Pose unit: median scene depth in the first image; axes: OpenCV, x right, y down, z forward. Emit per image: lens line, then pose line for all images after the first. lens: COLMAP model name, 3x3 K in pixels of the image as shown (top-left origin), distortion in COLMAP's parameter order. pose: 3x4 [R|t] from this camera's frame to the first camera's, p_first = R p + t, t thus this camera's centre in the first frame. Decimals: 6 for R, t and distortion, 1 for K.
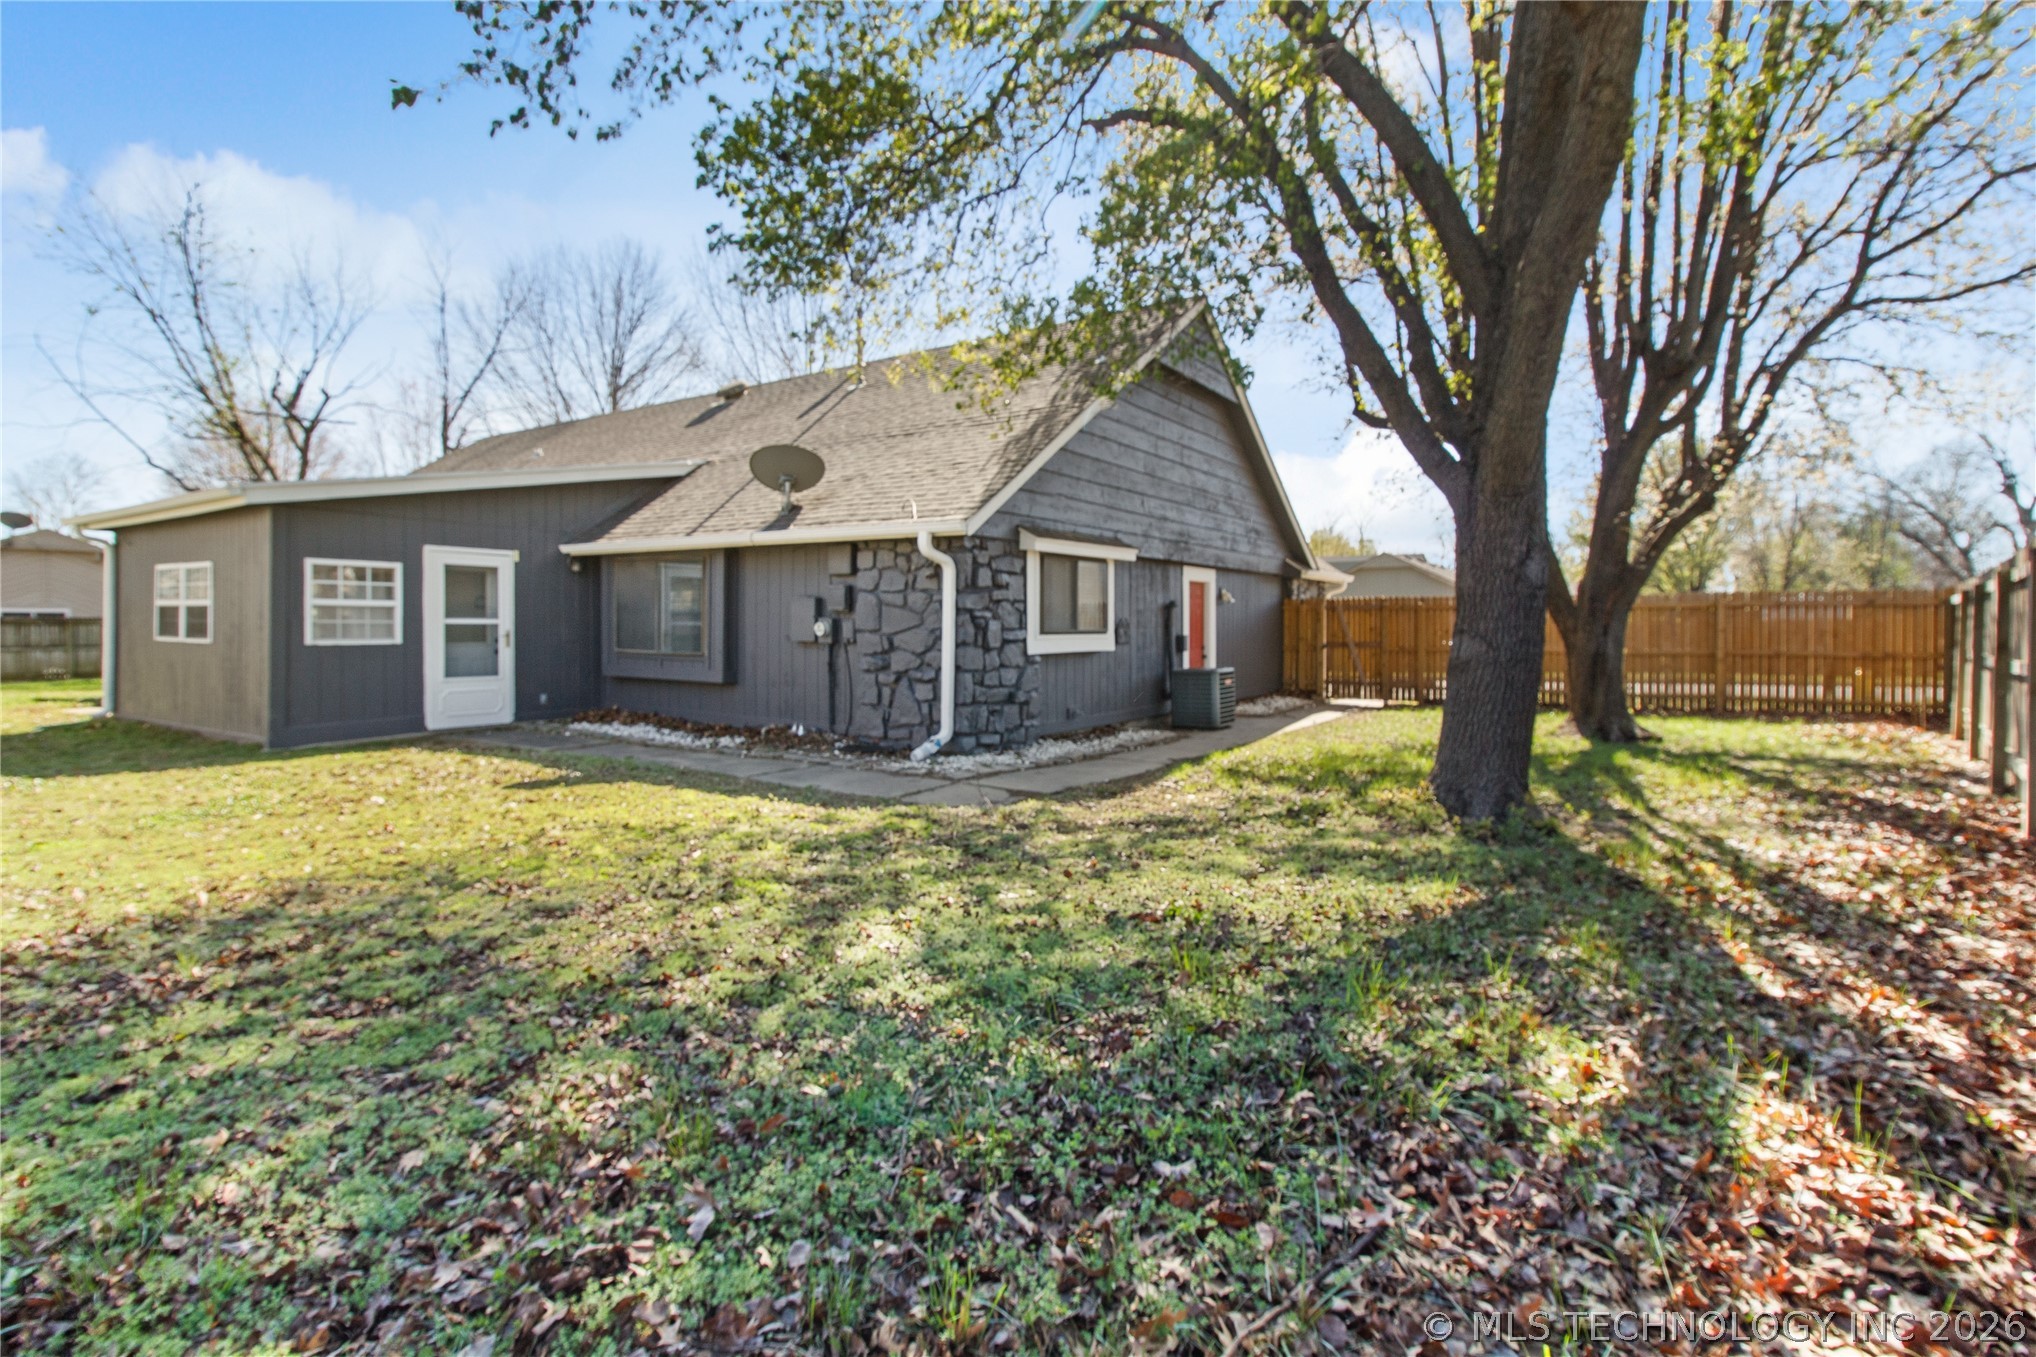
lens RADIAL K [[940.0, 0, 1022.4], [0, 940.0, 653.2], [0, 0, 1]] dist [0.002868, 0.000586]
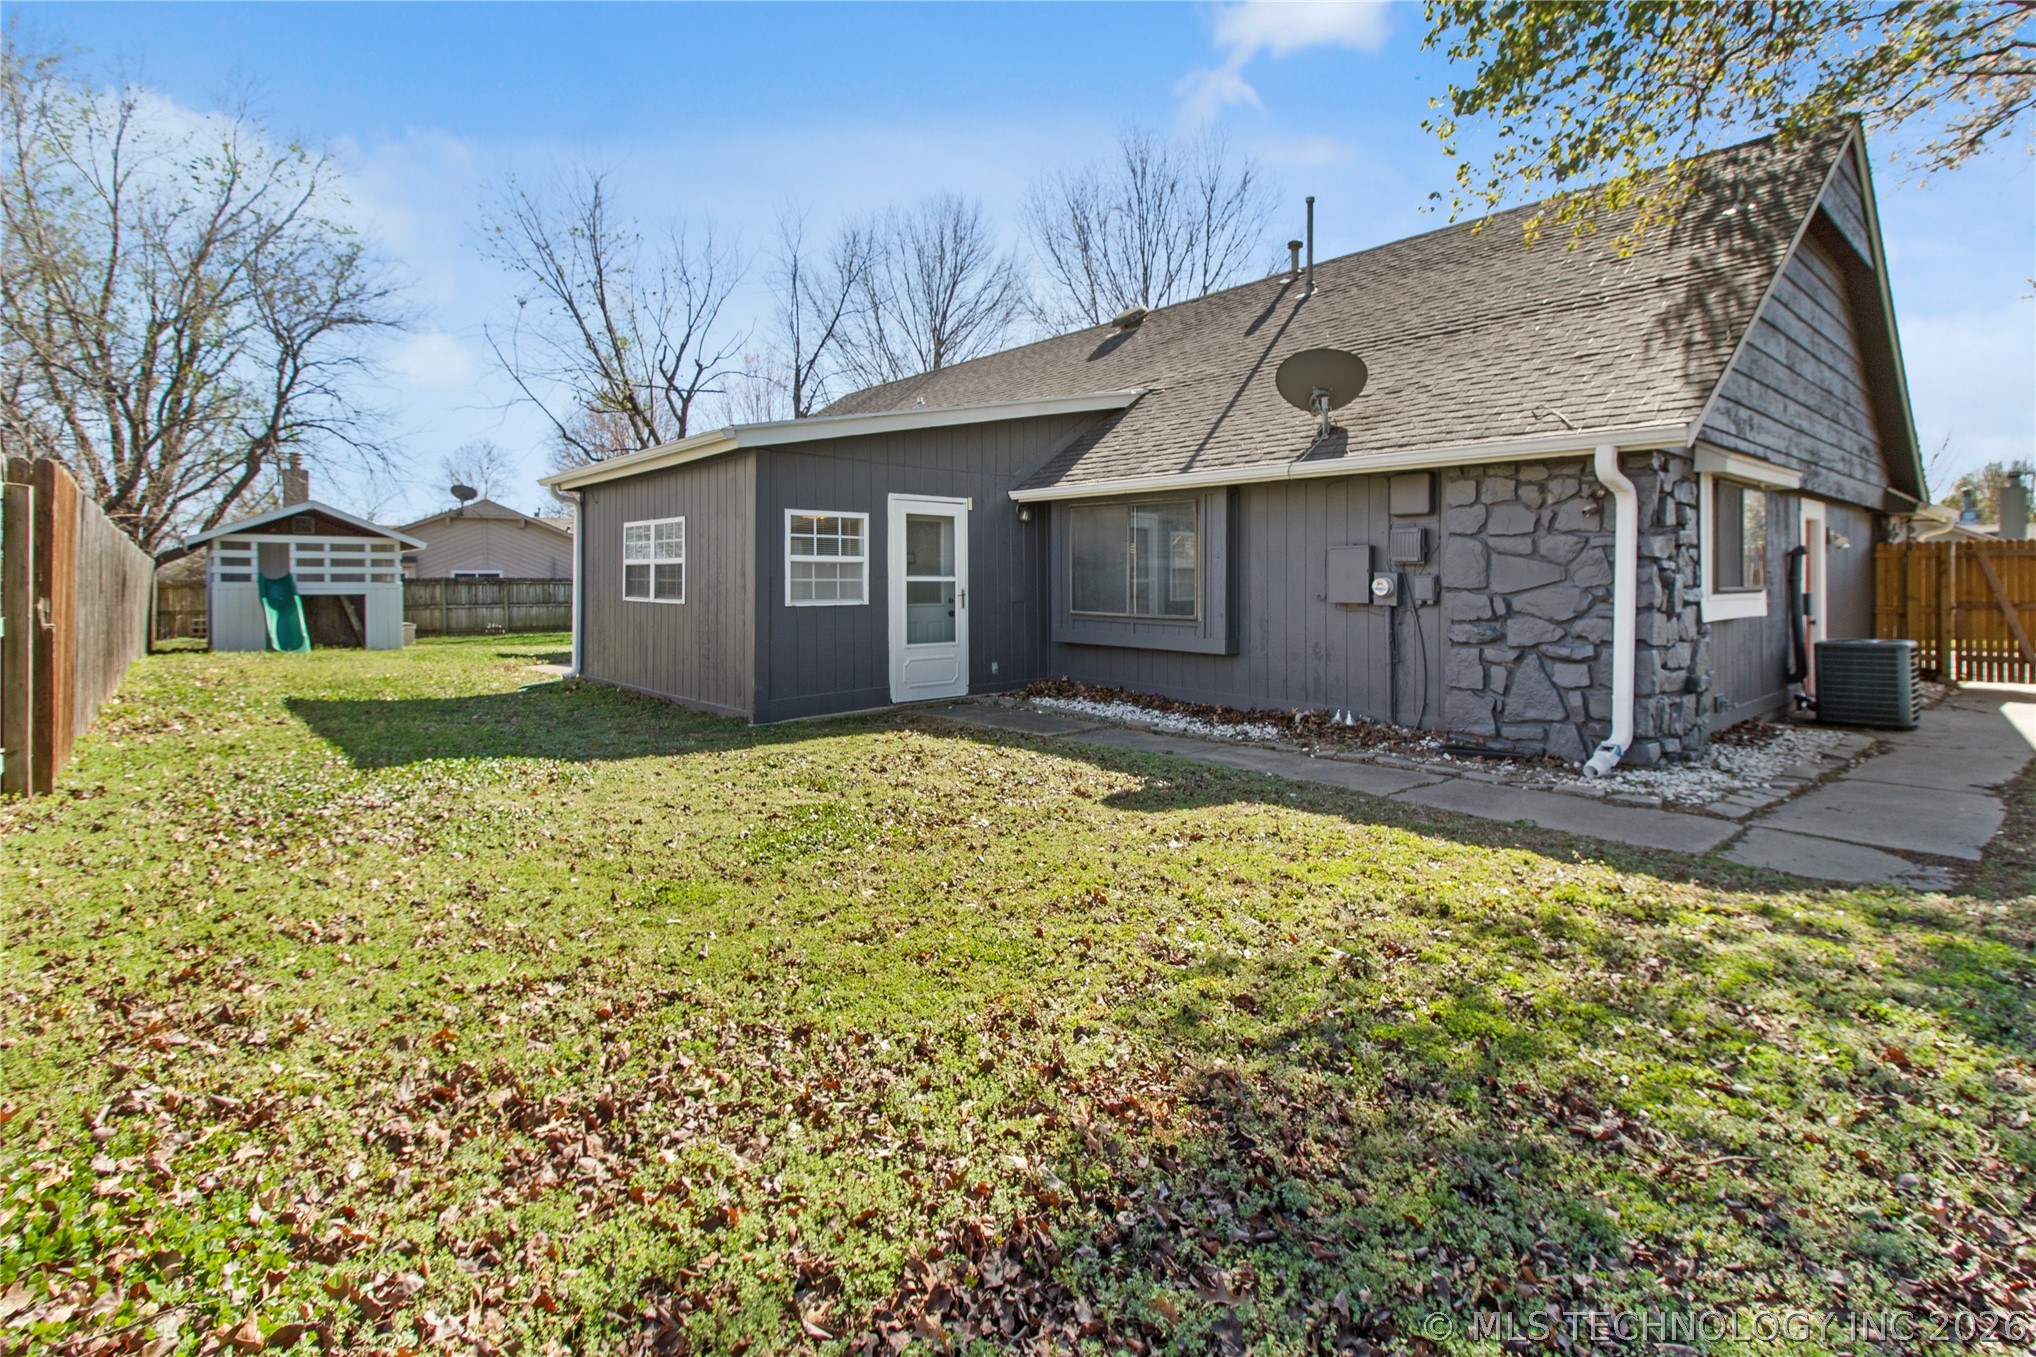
lens RADIAL K [[982.9, 0, 1036.8], [0, 982.9, 600.9], [0, 0, 1]] dist [-0.000985, 0.000406]
pose [[0.962225, 0.001421, -0.272252, -0.246287], [-0.004173, 0.999946, -0.009532, -0.005182], [0.272224, 0.010308, 0.962179, 0.151054]]
